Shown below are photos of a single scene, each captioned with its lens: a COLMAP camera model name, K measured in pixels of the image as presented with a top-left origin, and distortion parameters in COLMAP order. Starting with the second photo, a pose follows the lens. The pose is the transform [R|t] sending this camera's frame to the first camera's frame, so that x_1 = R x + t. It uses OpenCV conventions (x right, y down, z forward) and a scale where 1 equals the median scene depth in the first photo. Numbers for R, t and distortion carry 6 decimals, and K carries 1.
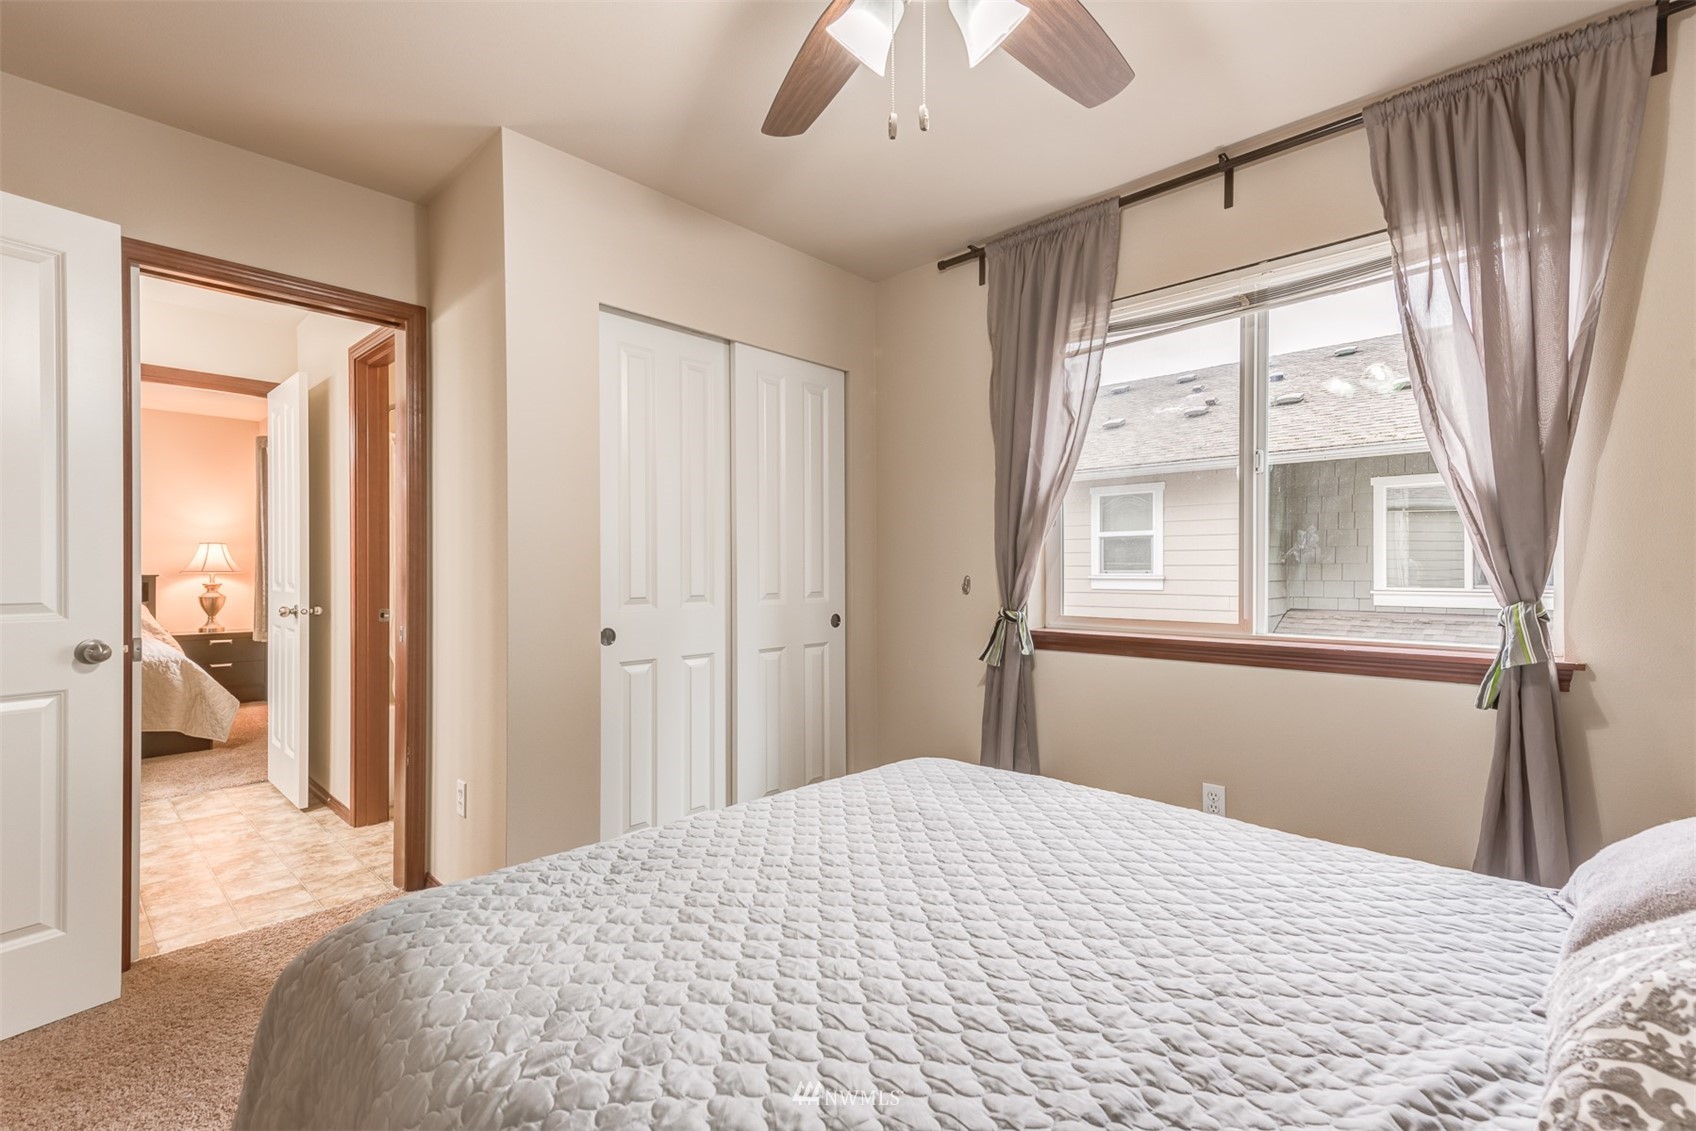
lens RADIAL K [[796.1, 0, 856.6], [0, 796.1, 571.2], [0, 0, 1]] dist [0.023872, -0.000563]
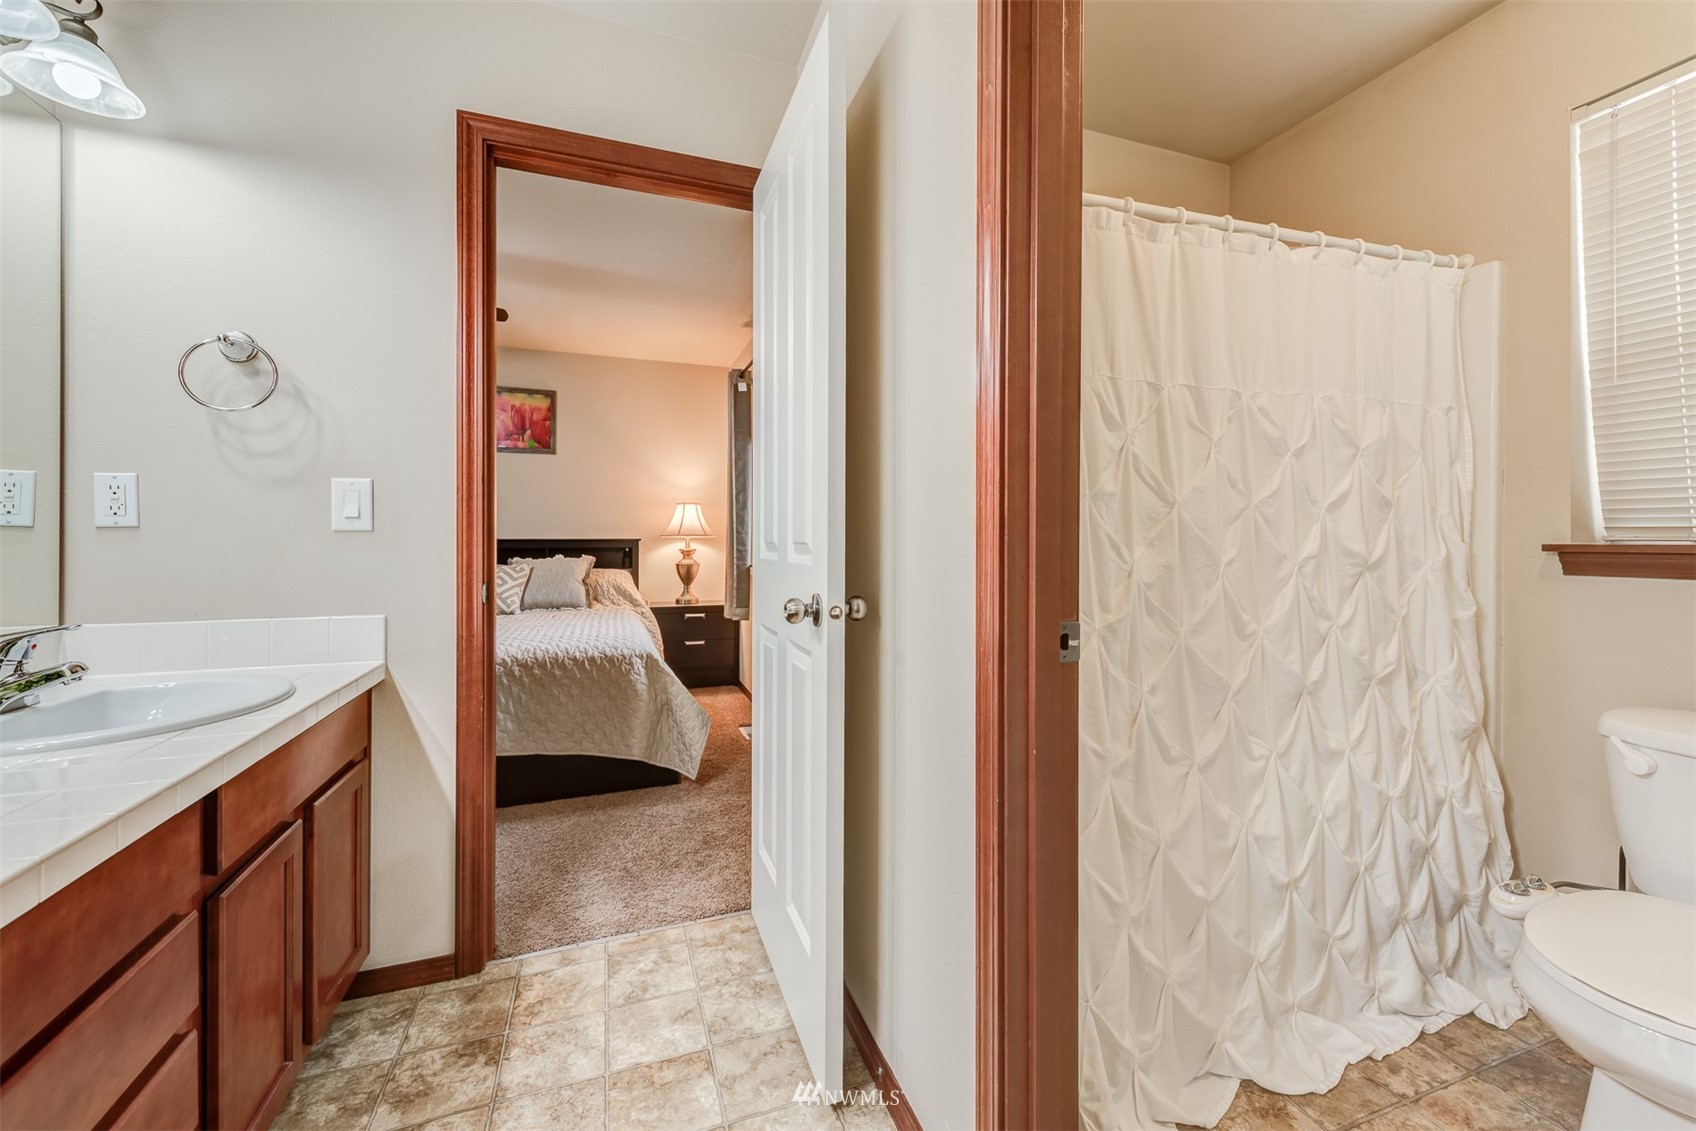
lens RADIAL K [[679.6, 0, 853.4], [0, 679.6, 541.2], [0, 0, 1]] dist [0.014024, -0.006235]
pose [[0.900519, -0.000790, -0.434816, -0.321618], [-0.000863, 0.999993, -0.003605, 0.009613], [0.434815, 0.003622, 0.900512, 0.423438]]
